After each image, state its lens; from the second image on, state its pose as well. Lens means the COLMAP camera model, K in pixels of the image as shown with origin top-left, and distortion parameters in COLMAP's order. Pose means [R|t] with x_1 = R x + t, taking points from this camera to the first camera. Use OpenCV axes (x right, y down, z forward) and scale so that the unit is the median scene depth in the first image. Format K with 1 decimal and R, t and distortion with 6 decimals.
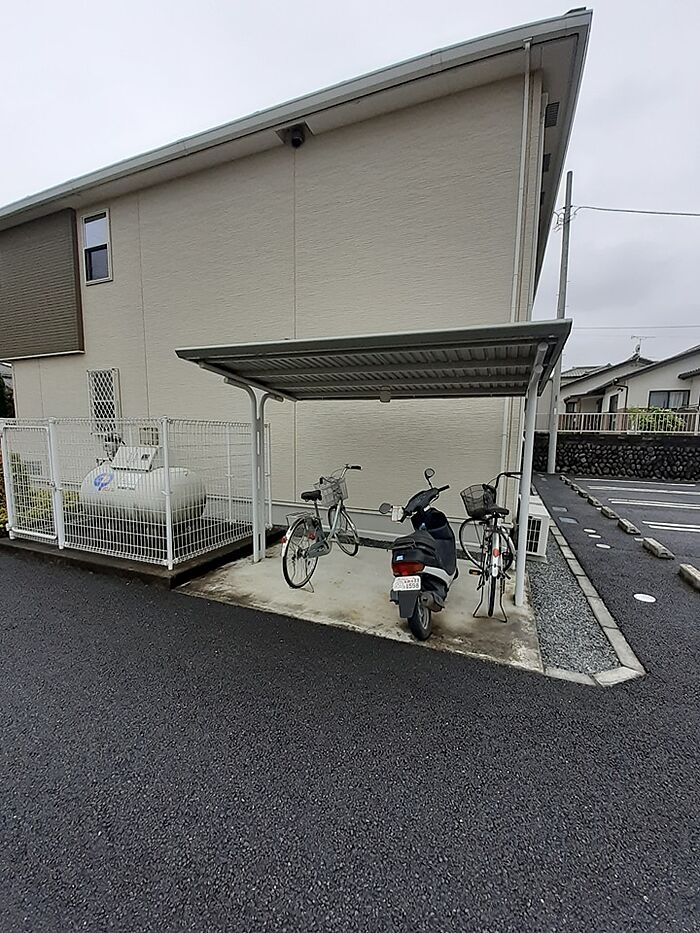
lens RADIAL K [[373.4, 0, 350.0], [0, 373.4, 466.5], [0, 0, 1]] dist [0.017987, -0.014455]
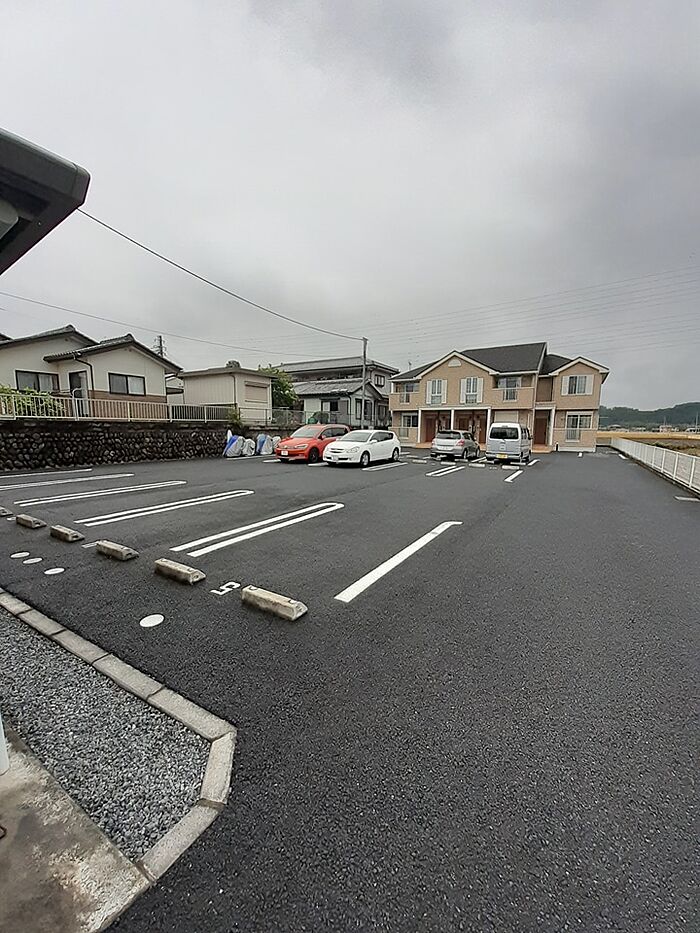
lens RADIAL K [[373.4, 0, 350.0], [0, 373.4, 466.5], [0, 0, 1]] dist [0.017987, -0.014455]
pose [[0.154559, -0.126436, 0.979860, 0.025486], [0.085690, 0.989756, 0.114196, -0.012937], [-0.984260, 0.066314, 0.163810, 0.123781]]
